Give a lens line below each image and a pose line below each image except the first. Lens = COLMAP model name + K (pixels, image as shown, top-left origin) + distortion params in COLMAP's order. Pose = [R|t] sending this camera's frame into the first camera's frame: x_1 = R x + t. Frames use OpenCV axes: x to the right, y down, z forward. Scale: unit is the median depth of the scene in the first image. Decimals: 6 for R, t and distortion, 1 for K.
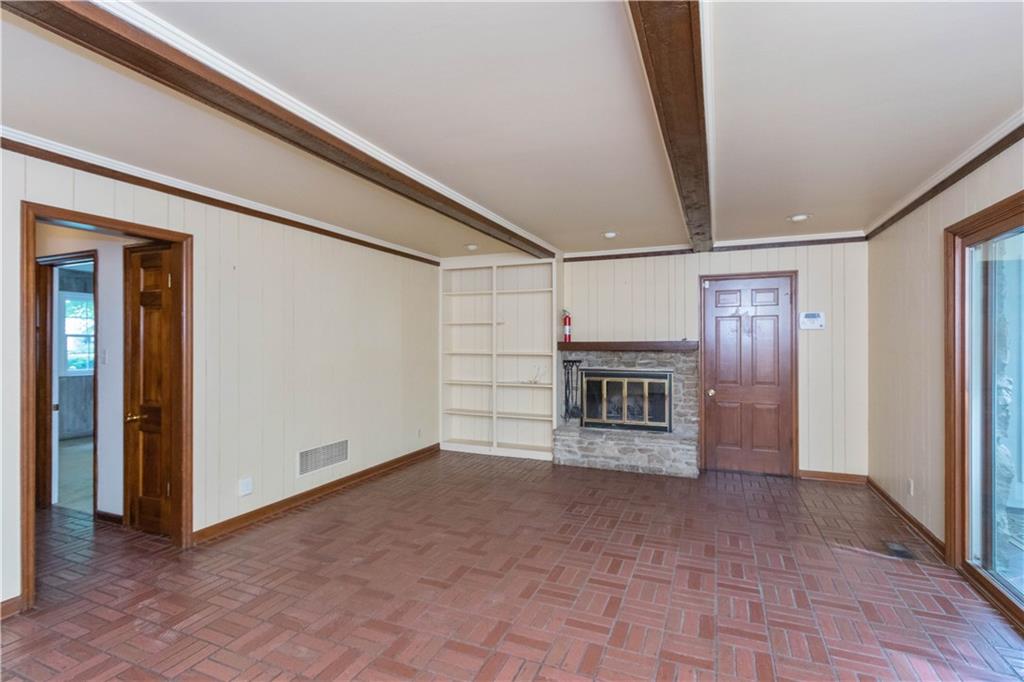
lens RADIAL K [[487.7, 0, 507.8], [0, 487.7, 341.7], [0, 0, 1]] dist [-0.000516, -0.000135]
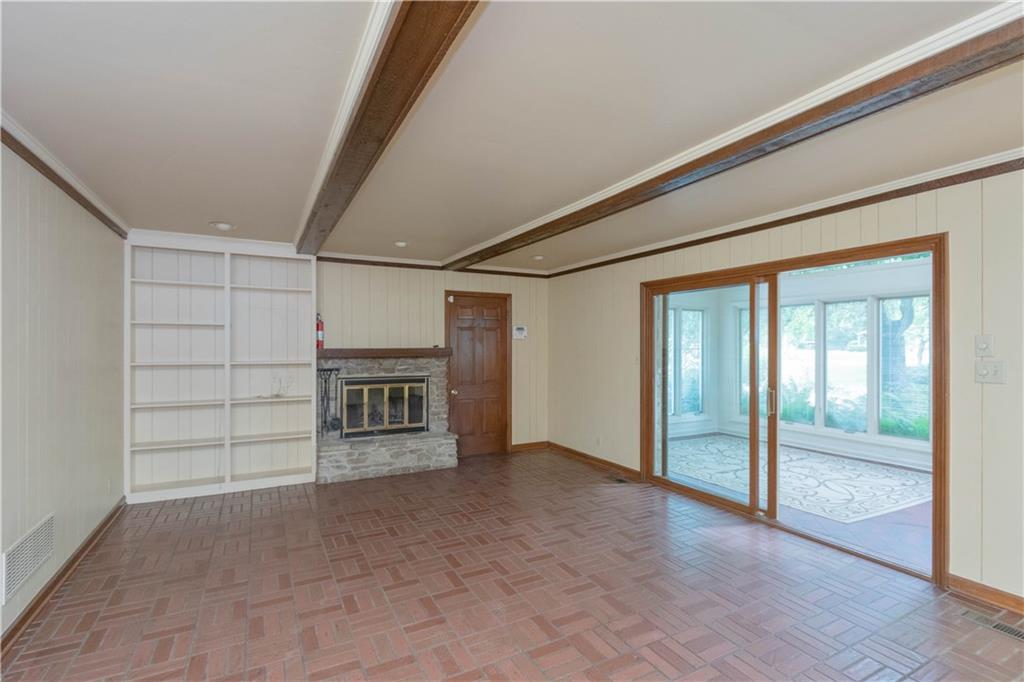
lens RADIAL K [[480.1, 0, 508.9], [0, 480.1, 344.8], [0, 0, 1]] dist [-0.000156, 0.000175]
pose [[0.624796, 0.002518, 0.780784, -0.394923], [-0.002311, 0.999996, -0.001375, -0.007066], [-0.780784, -0.000945, 0.624800, 0.179699]]
